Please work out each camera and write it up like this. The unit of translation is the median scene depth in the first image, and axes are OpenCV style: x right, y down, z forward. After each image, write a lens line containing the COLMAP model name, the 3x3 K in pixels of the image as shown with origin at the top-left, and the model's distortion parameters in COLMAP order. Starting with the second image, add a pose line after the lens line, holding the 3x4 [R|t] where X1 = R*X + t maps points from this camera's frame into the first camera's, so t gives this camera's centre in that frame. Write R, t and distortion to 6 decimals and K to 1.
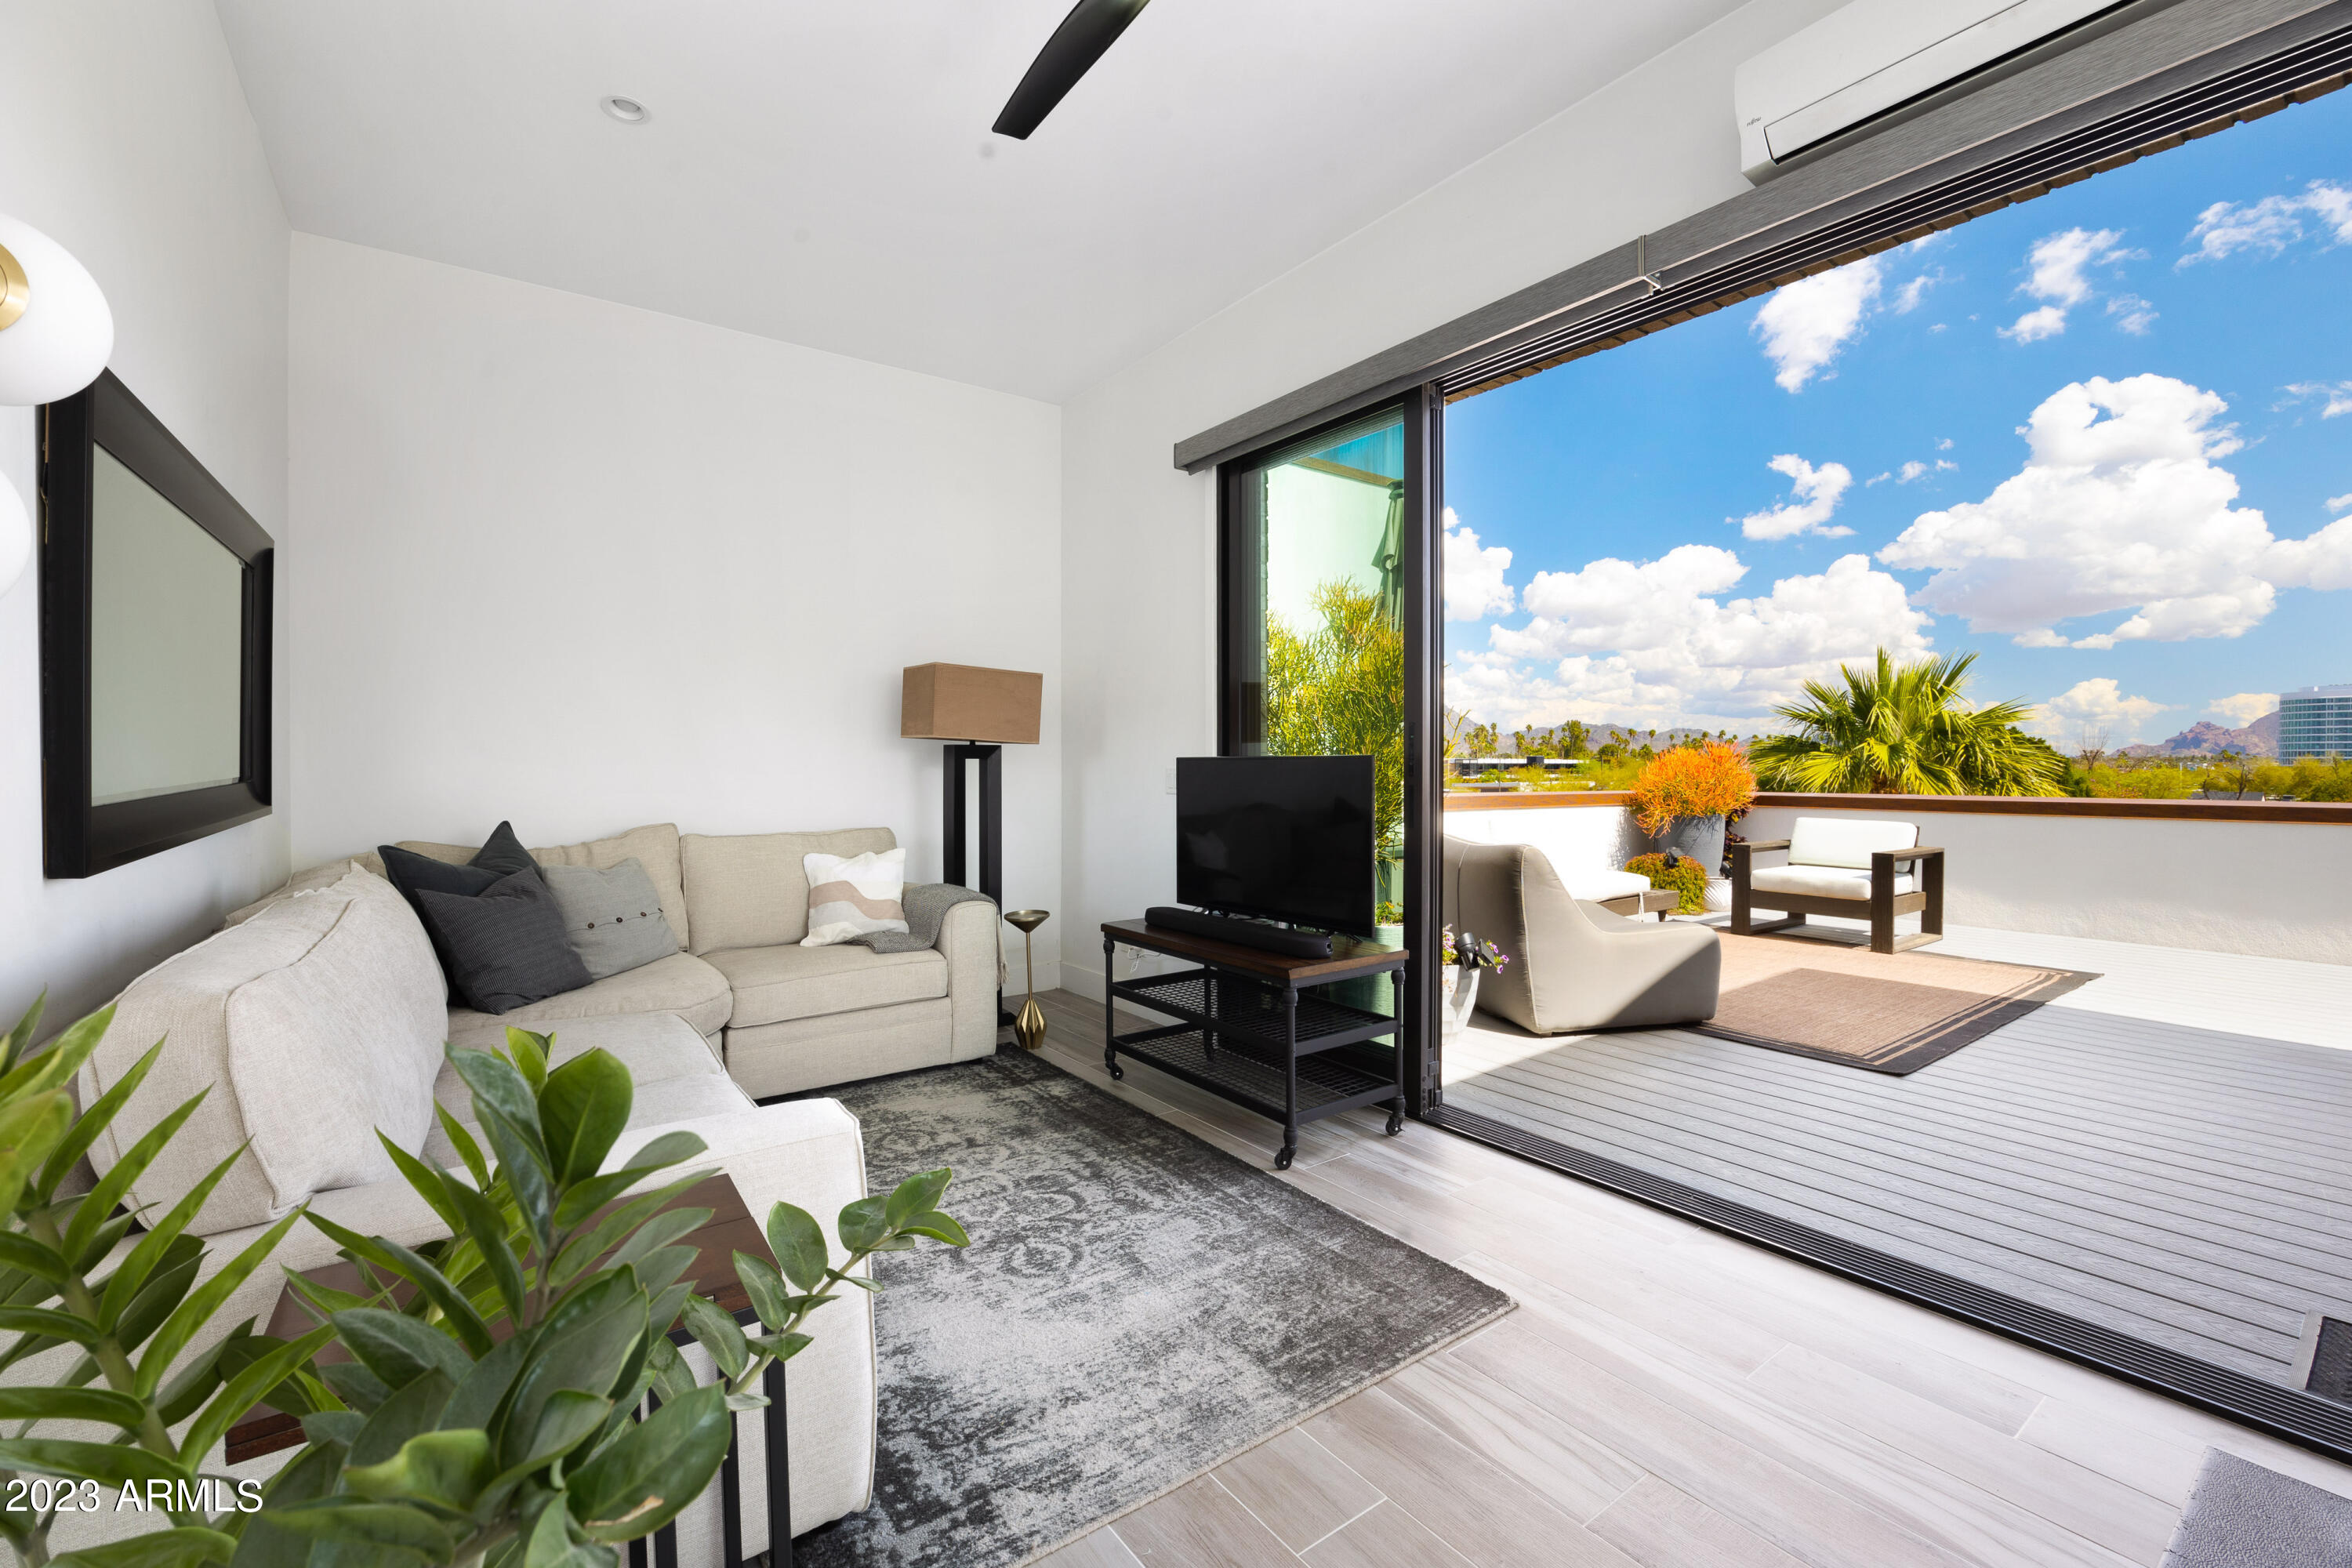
lens RADIAL K [[967.4, 0, 1178.1], [0, 967.4, 772.5], [0, 0, 1]] dist [-0.019406, -0.000265]
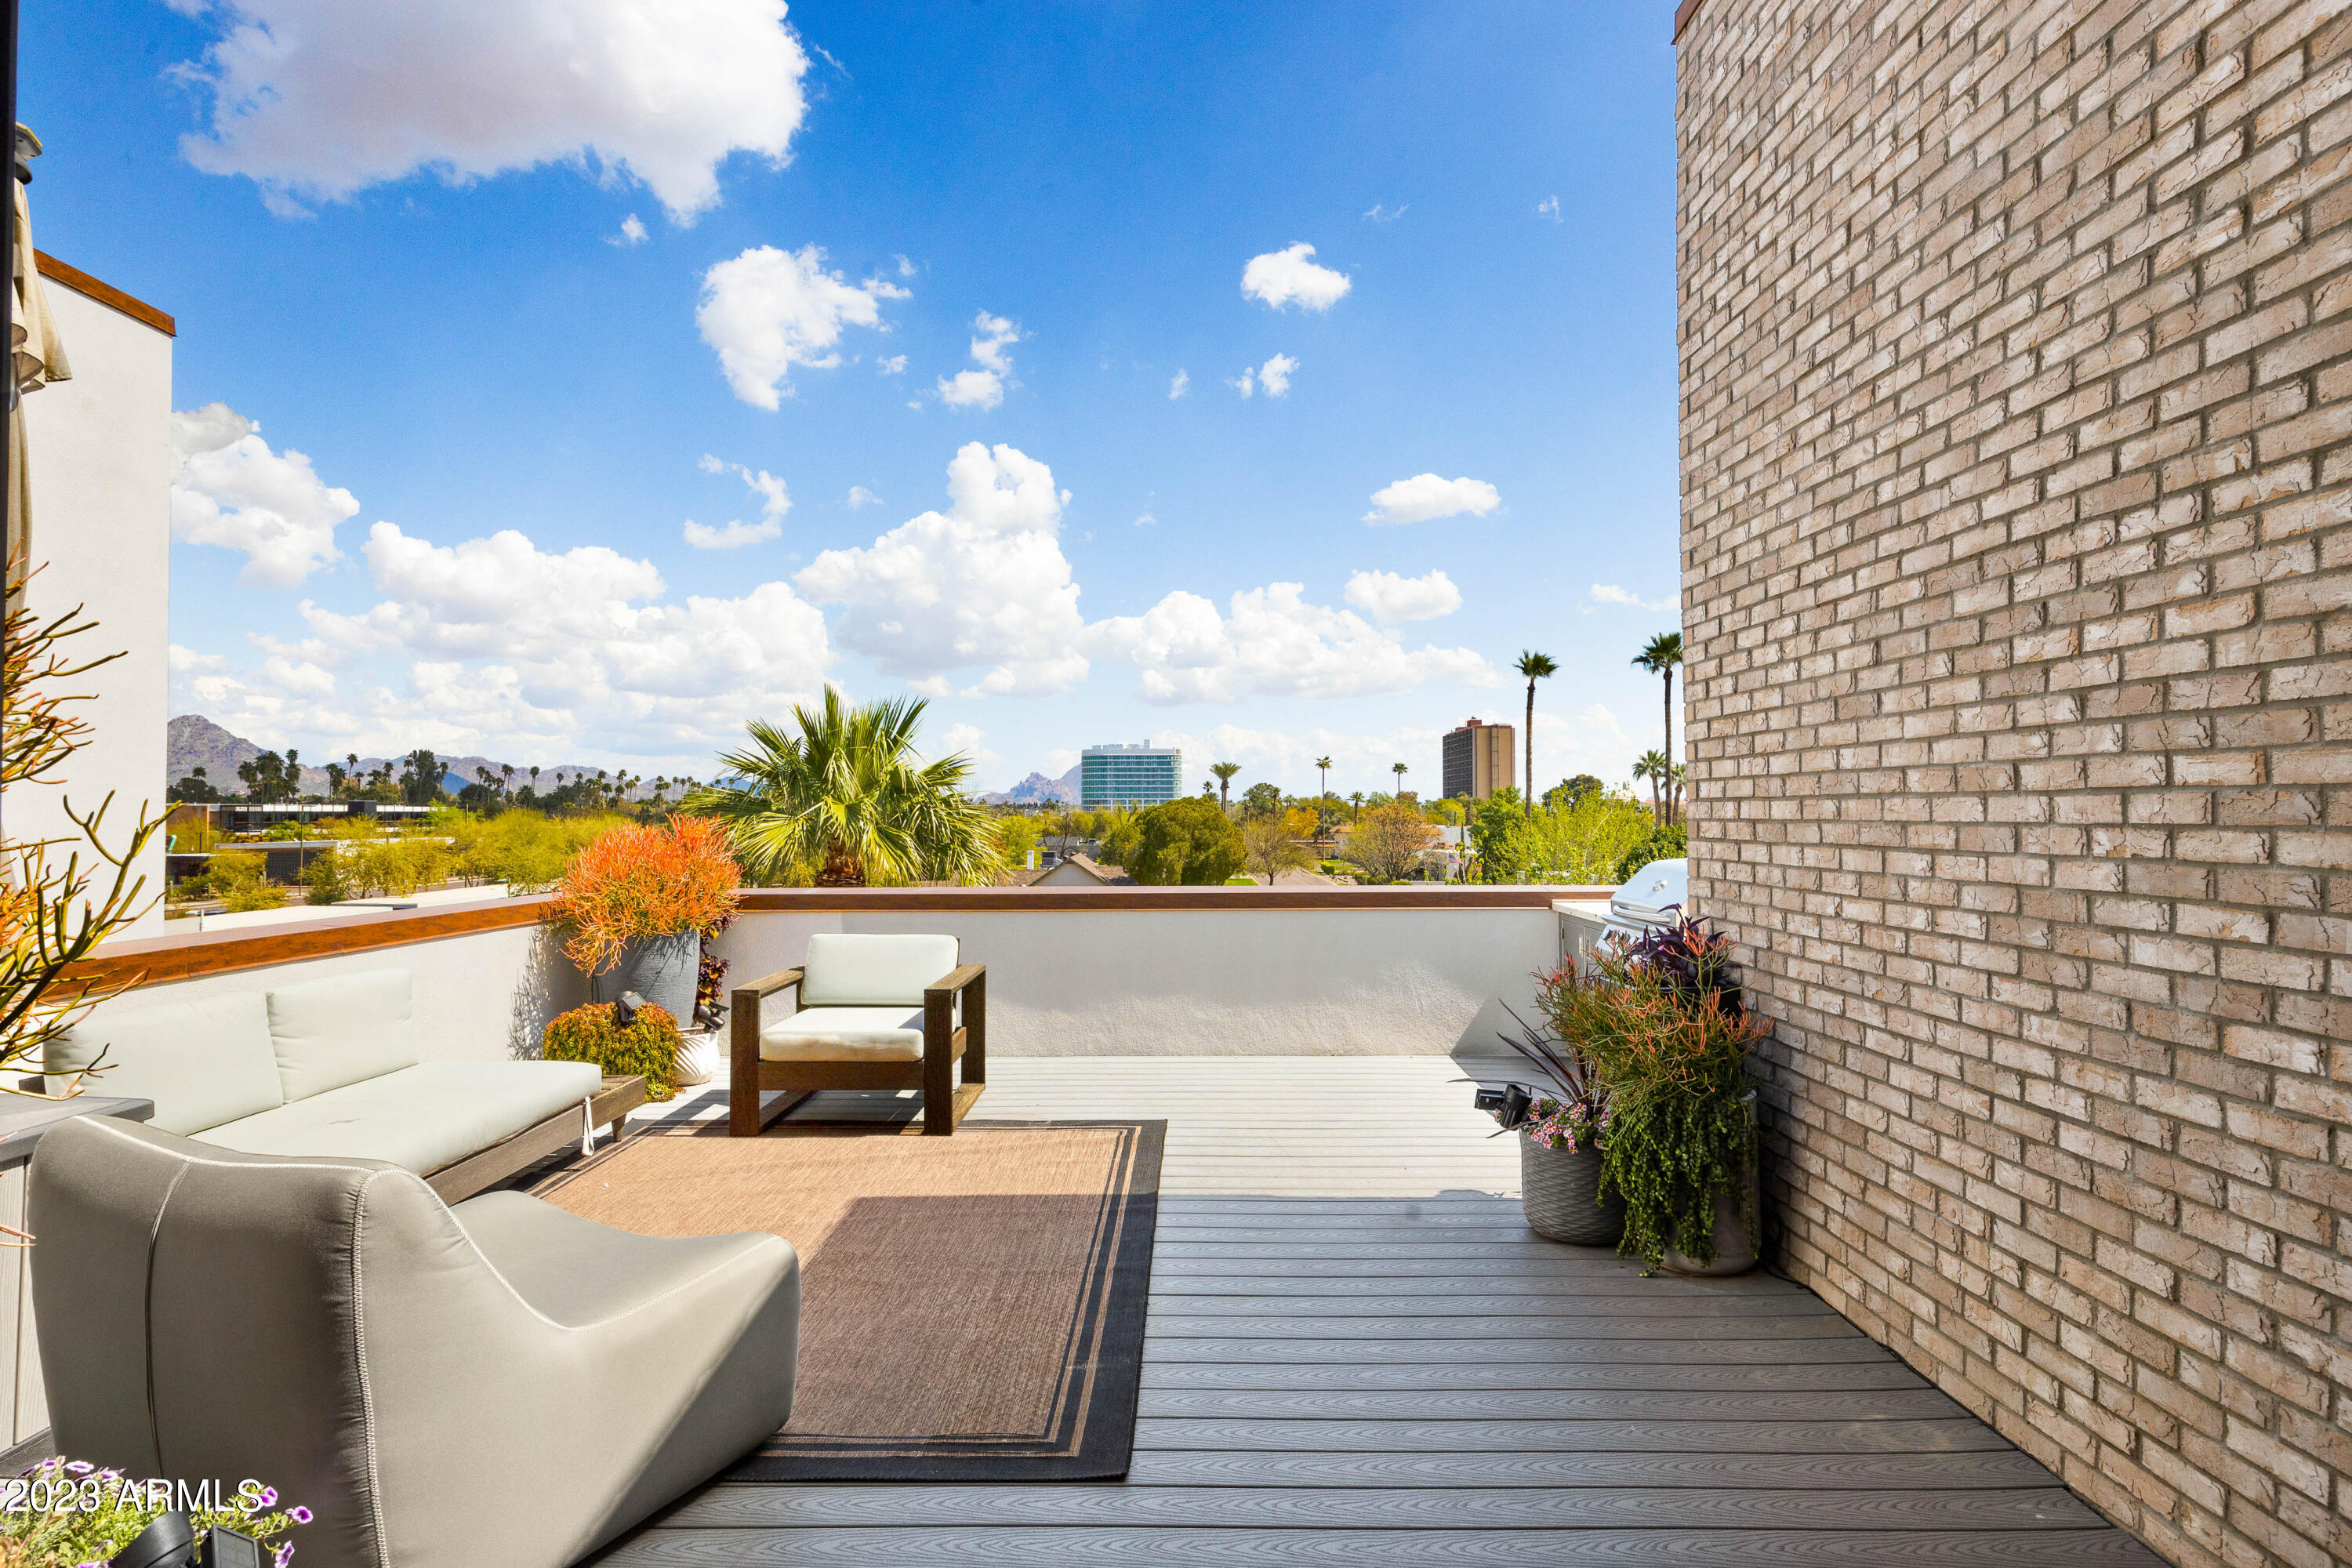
lens RADIAL K [[1240.8, 0, 1181.0], [0, 1240.8, 785.3], [0, 0, 1]] dist [-0.022292, -0.000408]
pose [[0.587305, 0.019841, 0.809123, 0.044918], [0.002550, 0.999649, -0.026364, -0.015696], [-0.809362, 0.017547, 0.587048, 0.132183]]
